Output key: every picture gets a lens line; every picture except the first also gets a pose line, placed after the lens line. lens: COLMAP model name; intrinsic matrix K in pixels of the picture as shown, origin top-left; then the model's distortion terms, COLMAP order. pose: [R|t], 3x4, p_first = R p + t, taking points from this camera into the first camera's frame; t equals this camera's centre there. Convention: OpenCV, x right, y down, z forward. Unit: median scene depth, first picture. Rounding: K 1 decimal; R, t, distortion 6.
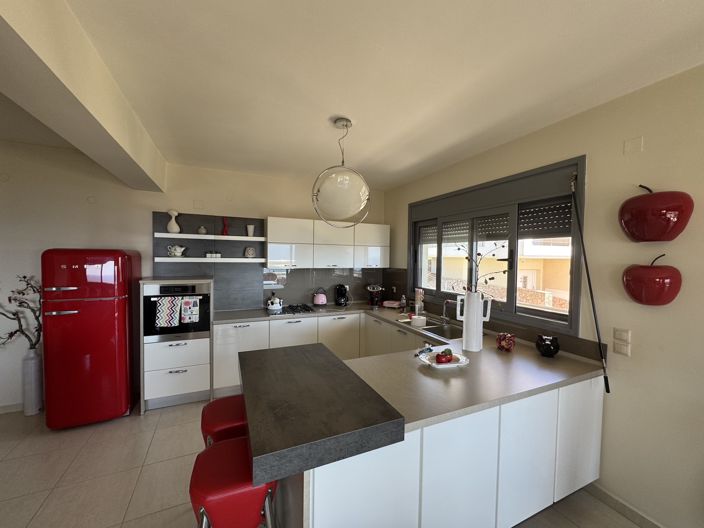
lens RADIAL K [[281.5, 0, 350.9], [0, 281.5, 264.3], [0, 0, 1]] dist [-0.002171, -0.000389]
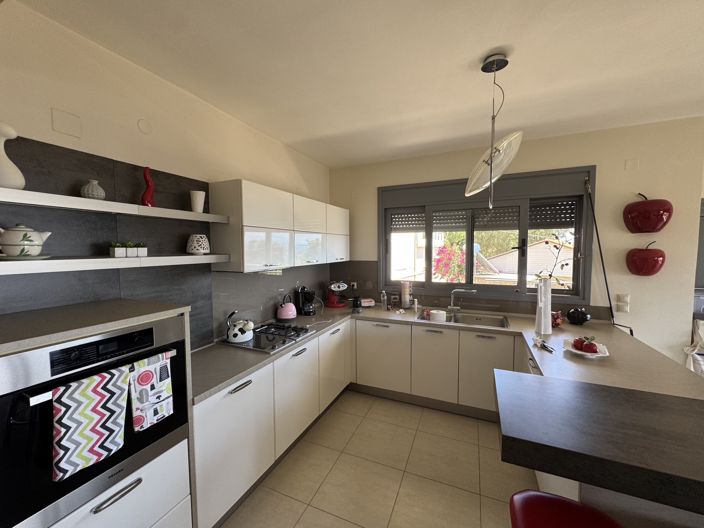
lens RADIAL K [[281.5, 0, 352.5], [0, 281.5, 266.6], [0, 0, 1]] dist [-0.002171, -0.000389]
pose [[0.746622, -0.062903, 0.662268, -0.581934], [0.035593, 0.997871, 0.054653, -0.021599], [-0.664296, -0.017233, 0.747271, 0.499690]]
